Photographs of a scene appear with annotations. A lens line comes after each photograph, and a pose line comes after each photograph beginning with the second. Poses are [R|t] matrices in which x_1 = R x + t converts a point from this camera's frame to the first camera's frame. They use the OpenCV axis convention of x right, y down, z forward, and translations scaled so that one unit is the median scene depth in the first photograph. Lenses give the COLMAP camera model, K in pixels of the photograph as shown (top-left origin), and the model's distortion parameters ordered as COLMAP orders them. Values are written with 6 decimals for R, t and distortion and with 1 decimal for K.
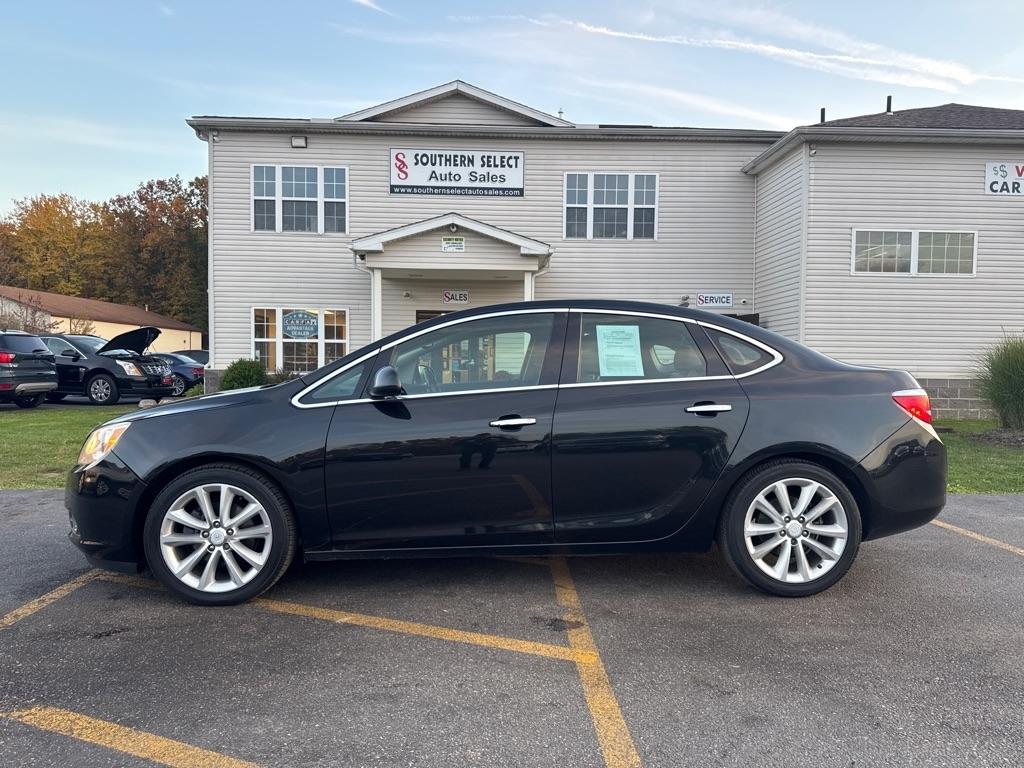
lens RADIAL K [[715.4, 0, 519.9], [0, 715.4, 392.6], [0, 0, 1]] dist [0.055636, -0.076700]
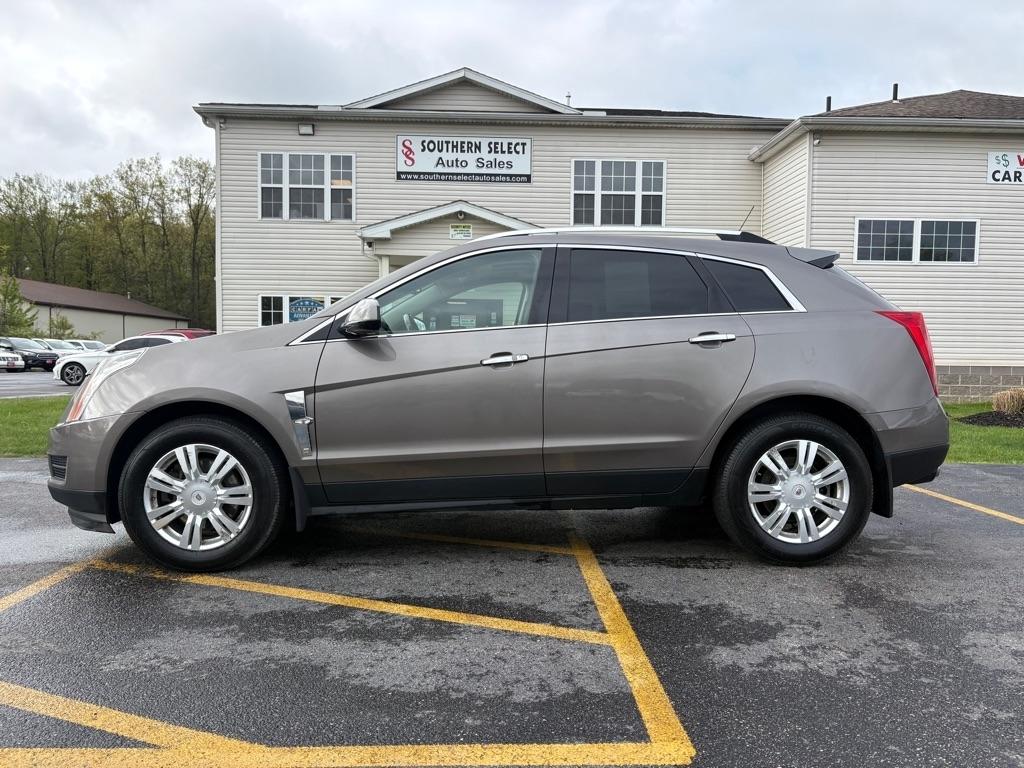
lens RADIAL K [[774.7, 0, 527.0], [0, 774.7, 395.3], [0, 0, 1]] dist [0.009147, -0.013166]
pose [[0.999997, 0.000116, 0.002451, -0.002789], [-0.000144, 0.999936, 0.011282, 0.008932], [-0.002449, -0.011282, 0.999933, -0.077871]]
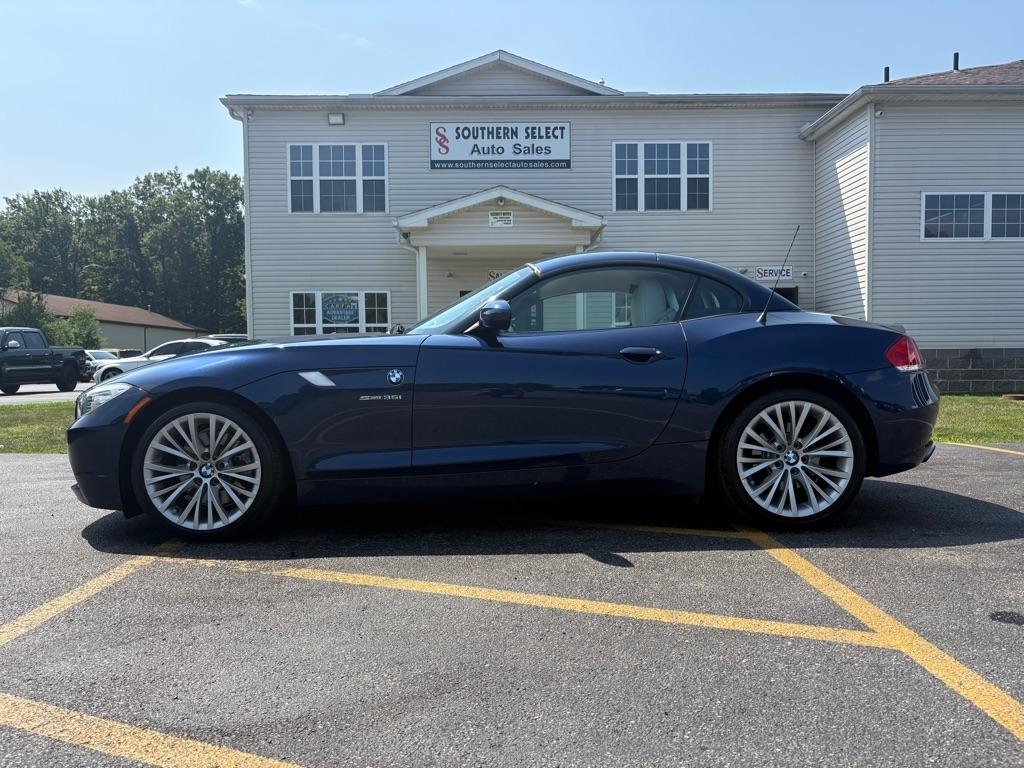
lens RADIAL K [[774.7, 0, 525.8], [0, 774.7, 400.7], [0, 0, 1]] dist [0.009147, -0.013166]
pose [[0.999595, -0.019770, -0.020482, -0.039312], [0.019944, 0.999767, 0.008303, 0.024525], [0.020313, -0.008708, 0.999756, -0.031009]]
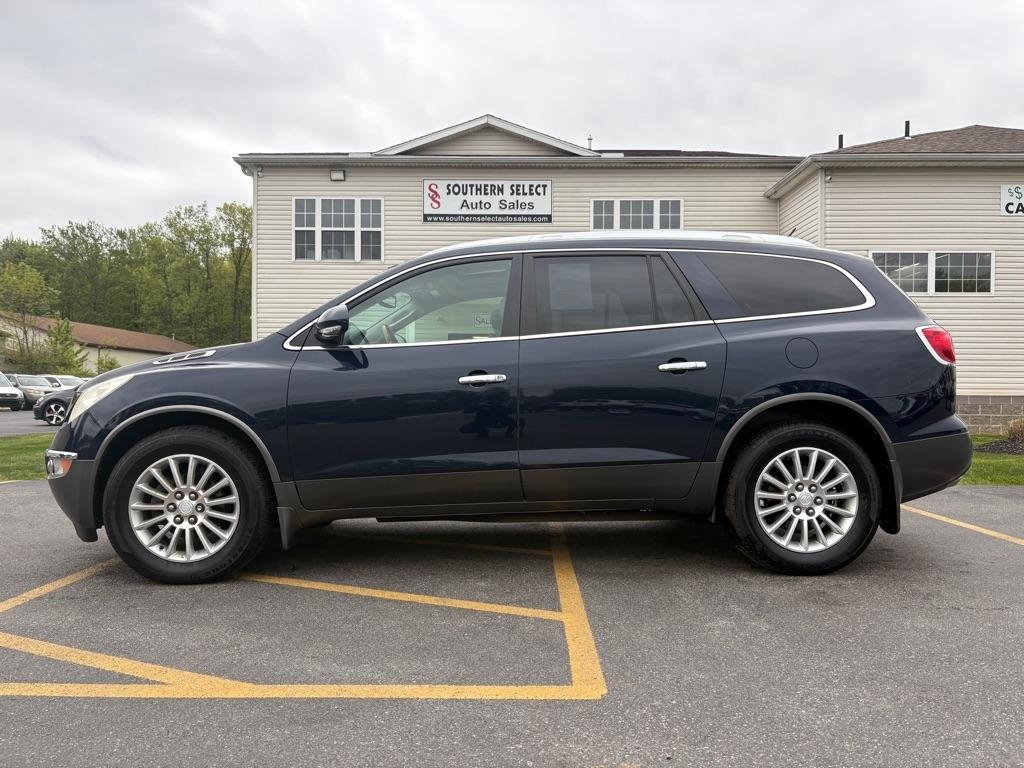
lens RADIAL K [[774.7, 0, 526.6], [0, 774.7, 395.2], [0, 0, 1]] dist [0.009147, -0.013166]
pose [[0.999037, -0.006132, -0.043438, 0.015946], [0.004472, 0.999260, -0.038209, 0.016901], [0.043641, 0.037978, 0.998325, -0.103817]]
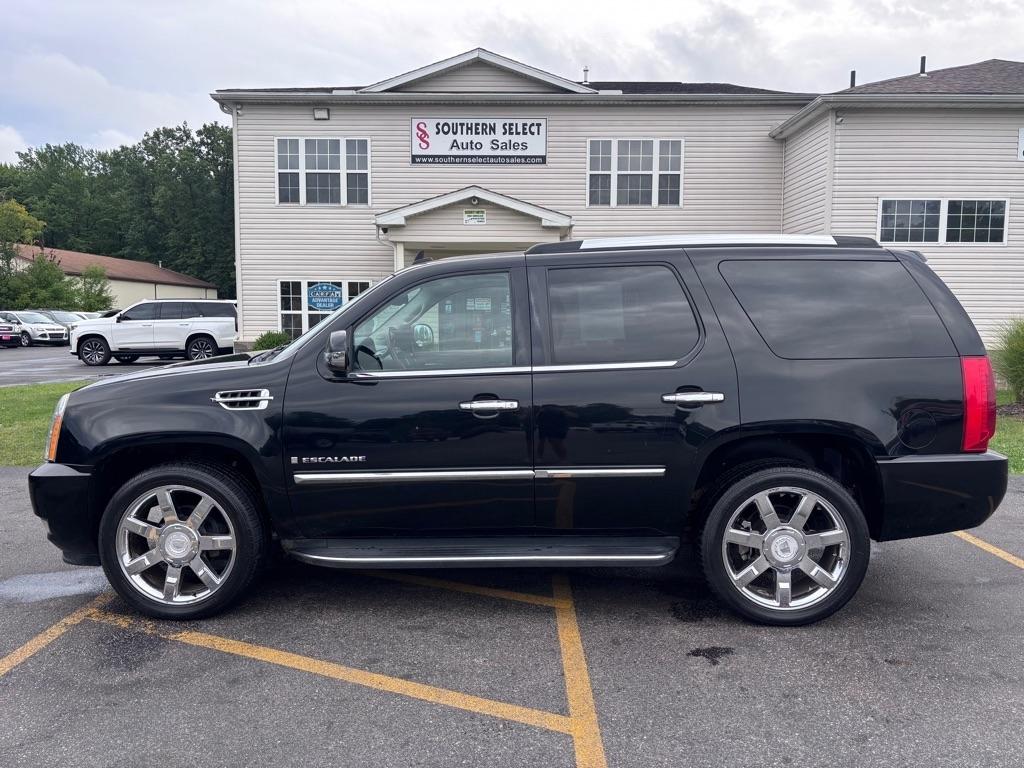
lens RADIAL K [[774.7, 0, 516.6], [0, 774.7, 383.9], [0, 0, 1]] dist [0.009147, -0.013166]
pose [[0.998987, -0.002442, -0.044935, 0.011922], [0.004486, 0.998957, 0.045436, -0.020526], [0.044777, -0.045592, 0.997956, -0.077956]]
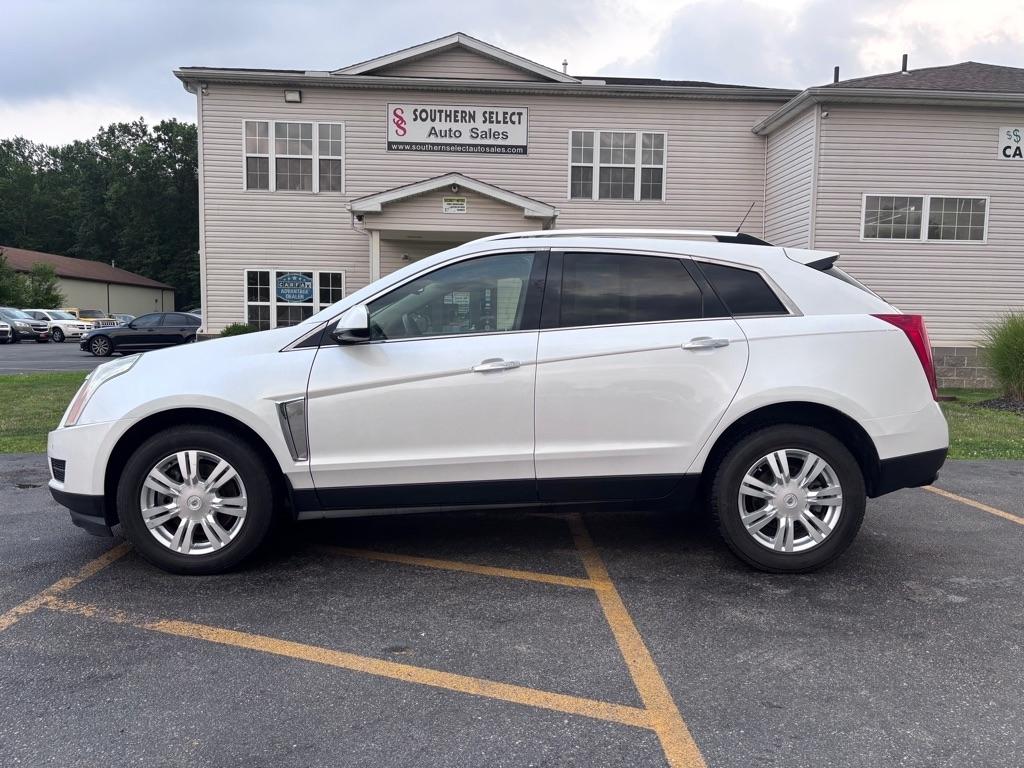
lens RADIAL K [[774.7, 0, 529.1], [0, 774.7, 387.5], [0, 0, 1]] dist [0.009147, -0.013166]
pose [[0.999833, 0.003447, 0.017975, -0.009660], [-0.004154, 0.999212, 0.039469, -0.002994], [-0.017824, -0.039537, 0.999059, -0.048305]]
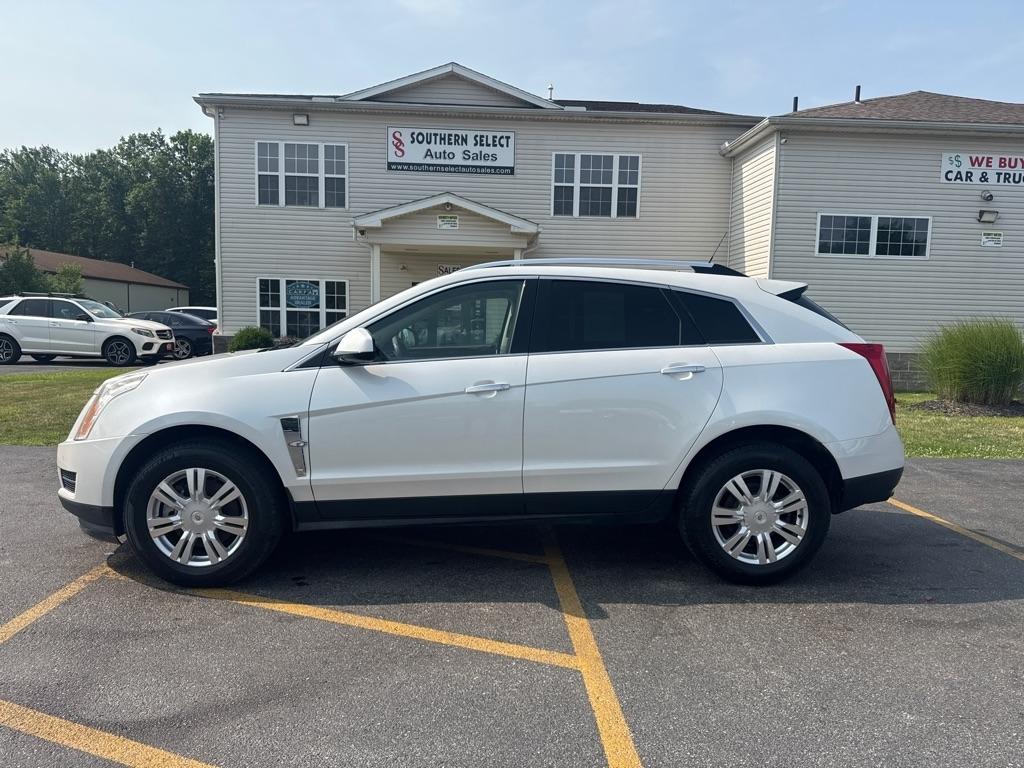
lens RADIAL K [[715.4, 0, 519.8], [0, 715.4, 397.6], [0, 0, 1]] dist [0.055636, -0.076700]
pose [[0.999794, 0.009665, 0.017850, -0.002164], [-0.010744, 0.998056, 0.061386, -0.010858], [-0.017222, -0.061565, 0.997954, -0.078243]]
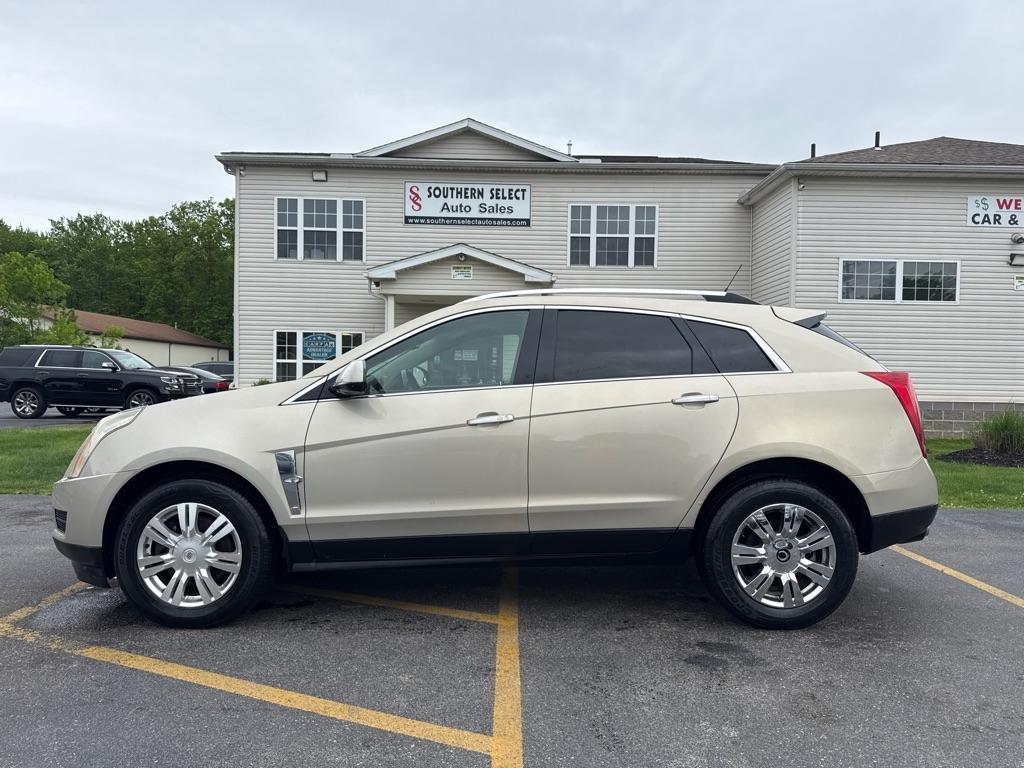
lens RADIAL K [[715.4, 0, 525.2], [0, 715.4, 394.7], [0, 0, 1]] dist [0.055636, -0.076700]
pose [[0.999657, 0.005624, -0.025566, 0.026470], [-0.006174, 0.999750, -0.021484, -0.002615], [0.025439, 0.021634, 0.999442, -0.052217]]
